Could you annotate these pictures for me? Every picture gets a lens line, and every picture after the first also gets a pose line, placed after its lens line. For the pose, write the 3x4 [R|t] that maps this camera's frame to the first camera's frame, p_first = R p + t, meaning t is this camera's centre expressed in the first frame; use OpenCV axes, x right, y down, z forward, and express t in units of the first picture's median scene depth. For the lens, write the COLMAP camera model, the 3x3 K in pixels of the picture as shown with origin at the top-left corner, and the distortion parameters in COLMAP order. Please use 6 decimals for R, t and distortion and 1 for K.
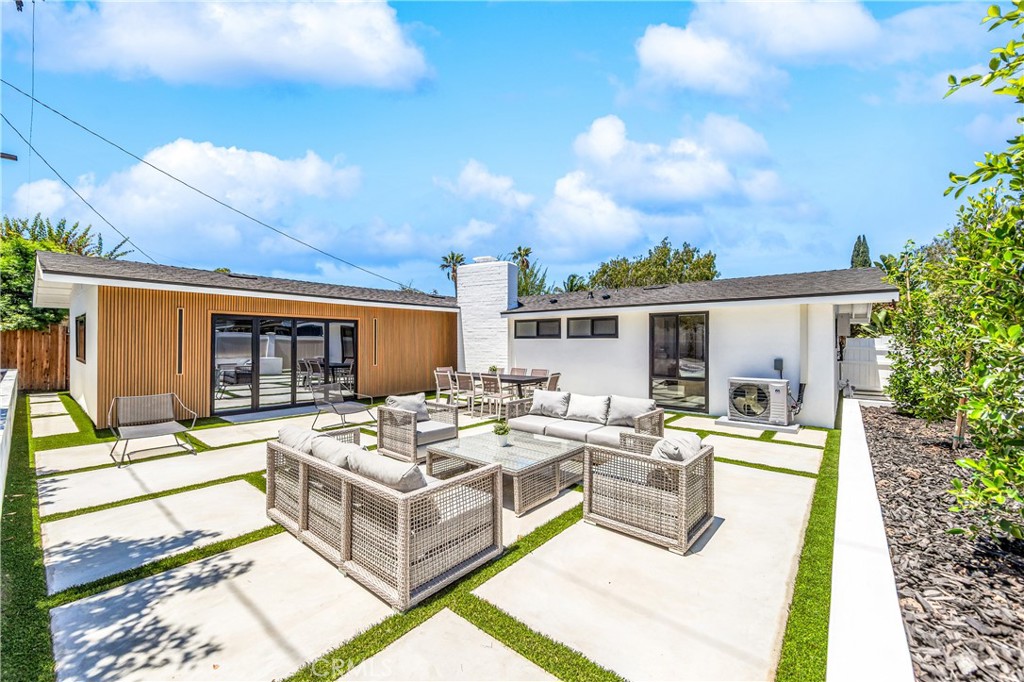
lens RADIAL K [[412.4, 0, 508.7], [0, 412.4, 335.6], [0, 0, 1]] dist [0.001468, -0.002192]
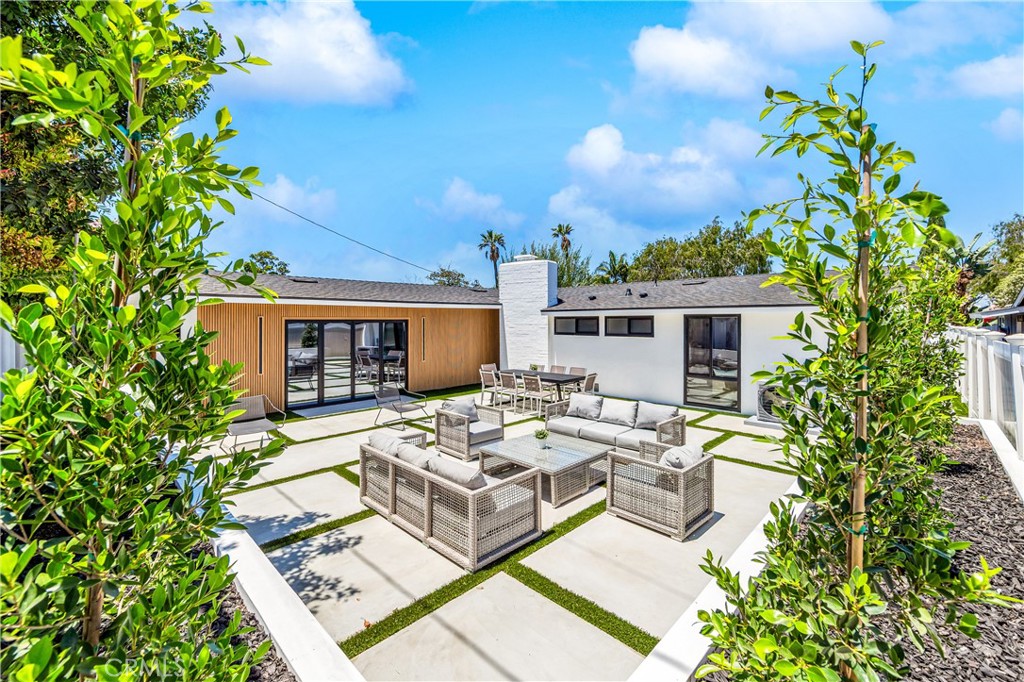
lens RADIAL K [[438.9, 0, 520.9], [0, 438.9, 314.5], [0, 0, 1]] dist [0.009496, 0.000890]
pose [[0.997739, -0.002226, -0.067174, 0.005377], [0.002848, 0.999954, 0.009159, -0.071794], [0.067151, -0.009329, 0.997699, -0.149640]]
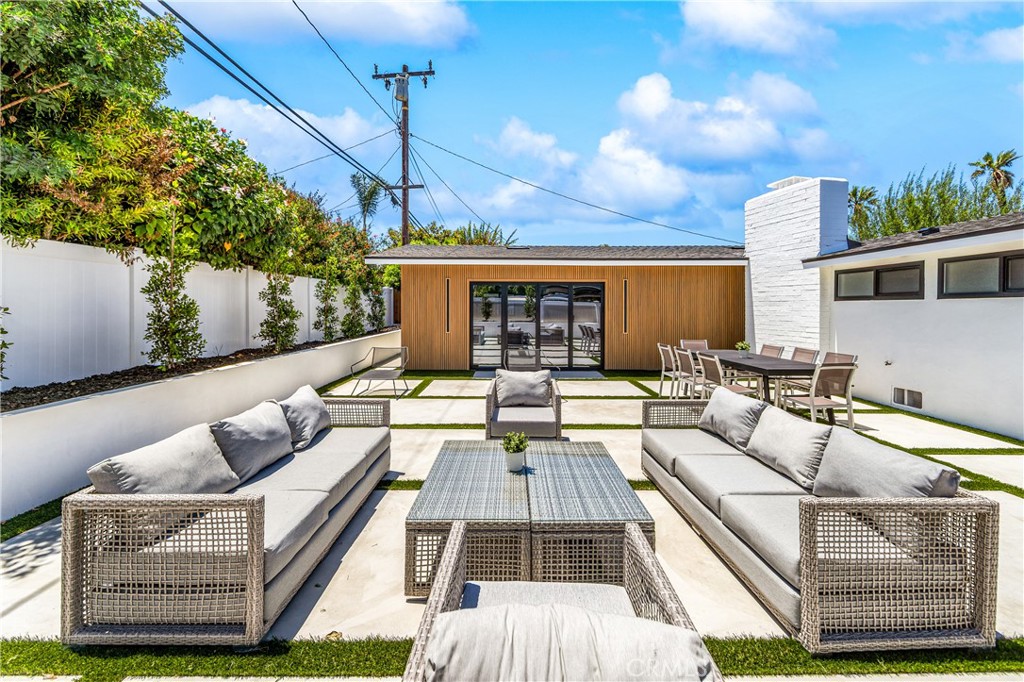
lens RADIAL K [[412.4, 0, 526.2], [0, 412.4, 310.2], [0, 0, 1]] dist [0.001468, -0.002192]
pose [[0.643448, 0.003583, -0.765482, 0.252383], [0.011251, 0.999837, 0.014137, 0.010326], [0.765407, -0.017709, 0.643302, 0.331776]]
